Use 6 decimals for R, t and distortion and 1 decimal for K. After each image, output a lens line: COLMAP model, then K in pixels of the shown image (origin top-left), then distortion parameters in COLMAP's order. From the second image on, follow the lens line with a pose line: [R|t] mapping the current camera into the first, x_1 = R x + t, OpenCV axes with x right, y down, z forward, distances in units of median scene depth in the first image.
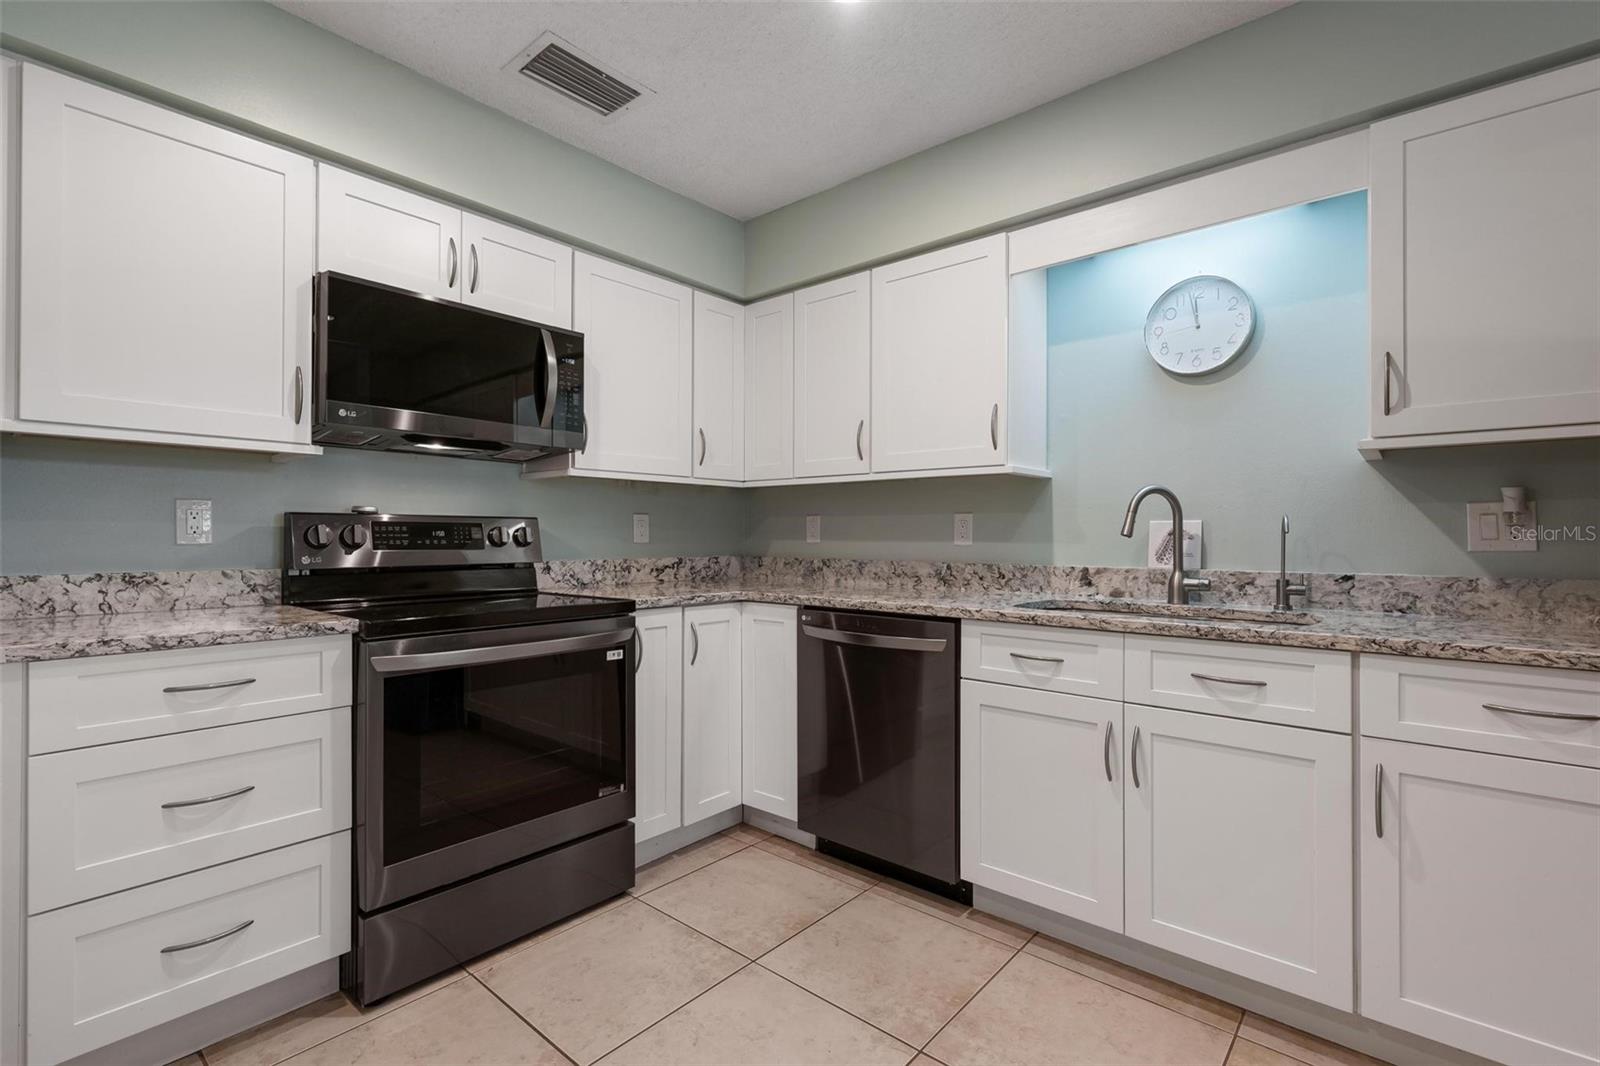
lens RADIAL K [[712.9, 0, 803.4], [0, 712.9, 532.8], [0, 0, 1]] dist [-0.002575, 0.000447]
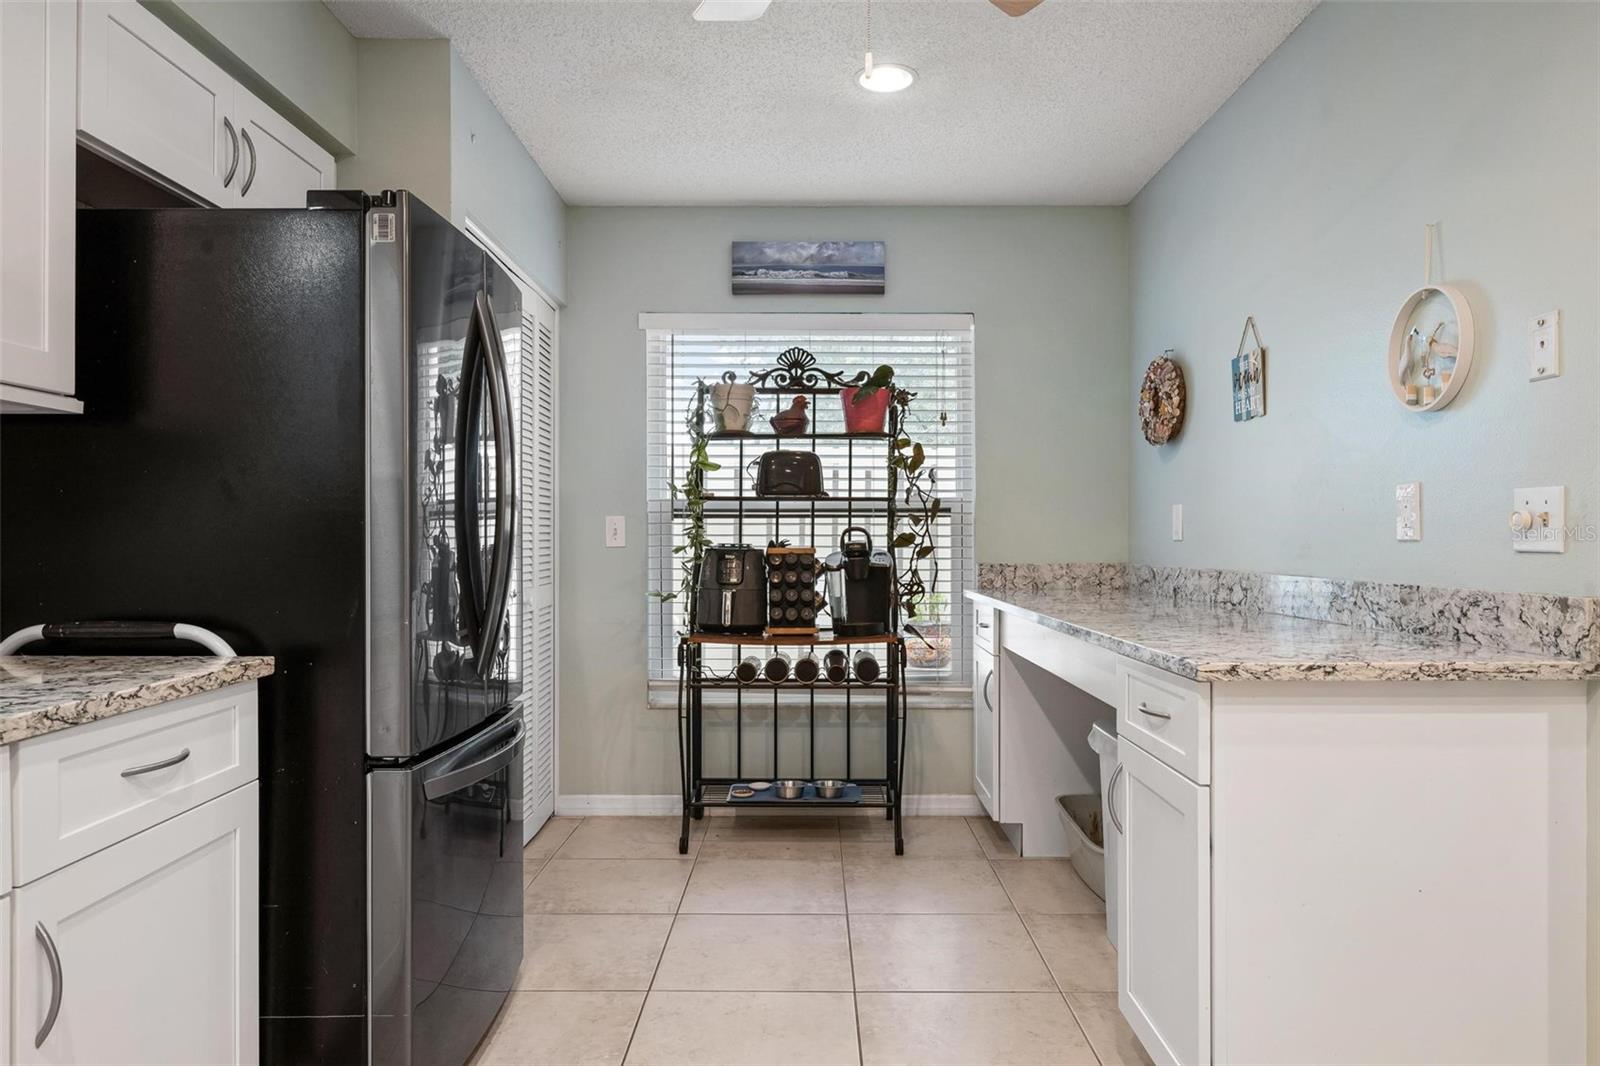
lens RADIAL K [[1000.8, 0, 791.3], [0, 1000.8, 531.0], [0, 0, 1]] dist [0.000621, -0.005261]
pose [[-0.637119, 0.002463, 0.770761, -0.160362], [-0.004735, 0.999964, -0.007109, 0.002578], [-0.770751, -0.008179, -0.637084, 0.739520]]
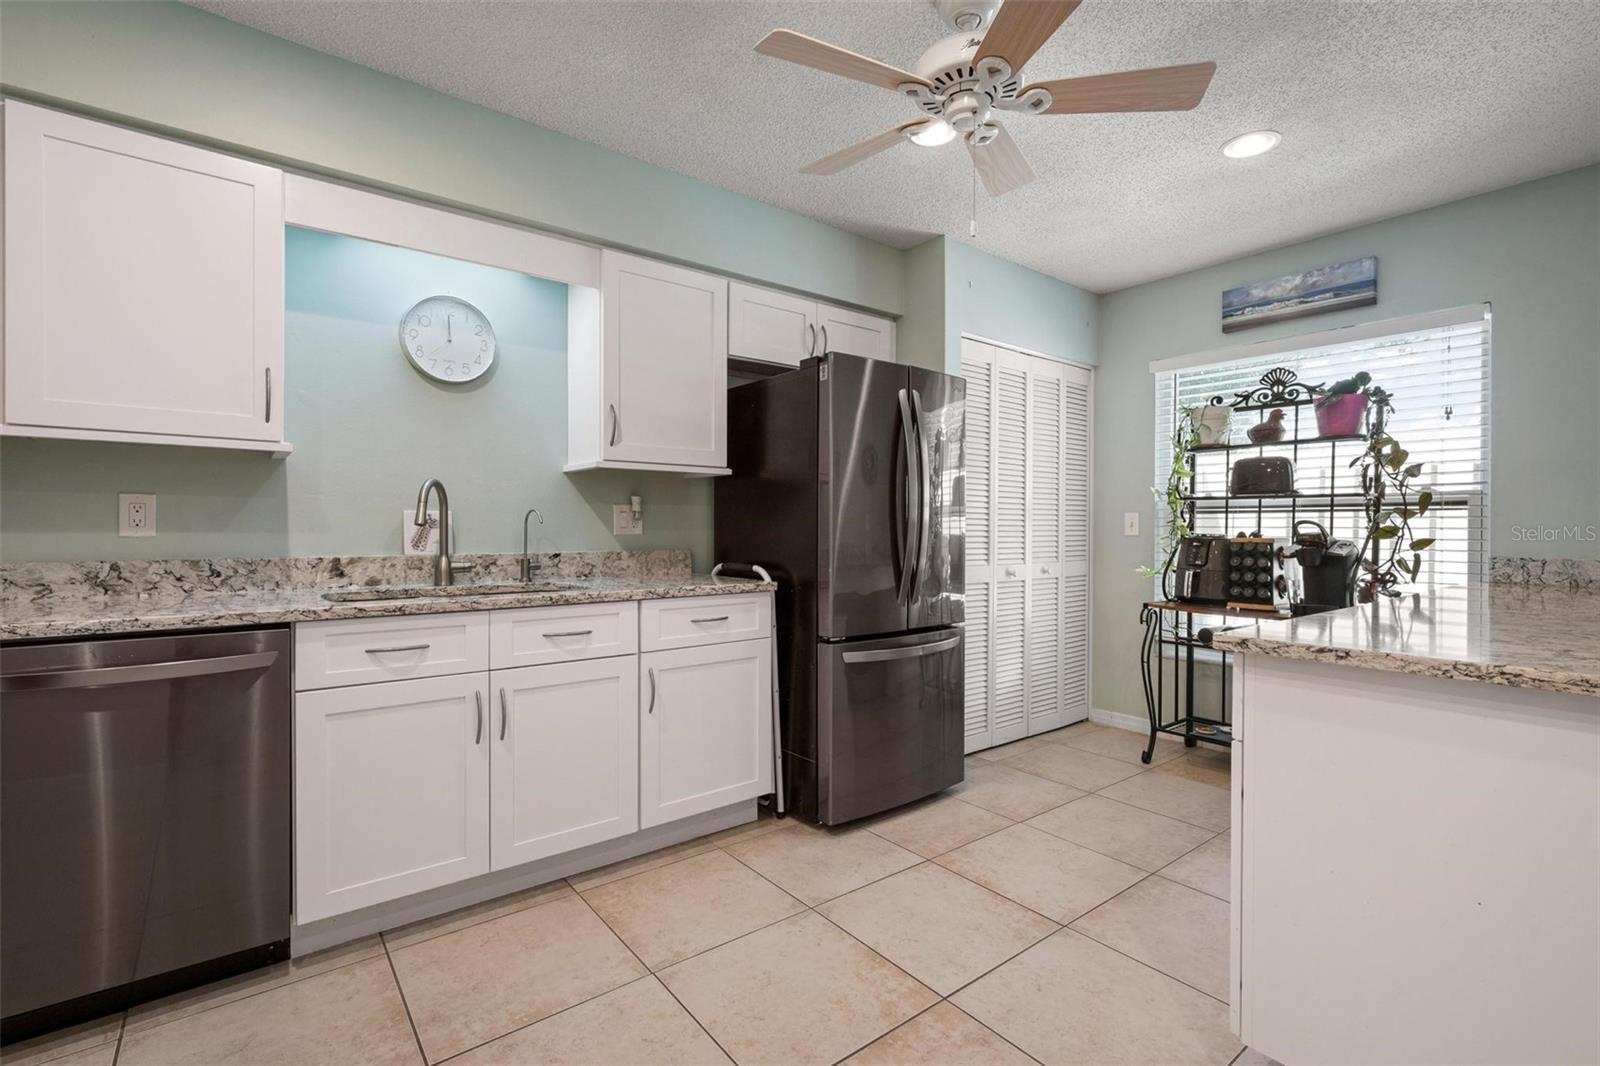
lens RADIAL K [[712.9, 0, 795.0], [0, 712.9, 532.4], [0, 0, 1]] dist [-0.002575, 0.000447]
pose [[0.206431, -0.009065, 0.978419, -0.490649], [-0.007986, 0.999908, 0.010949, -0.000604], [-0.978429, -0.010073, 0.206339, 0.247411]]
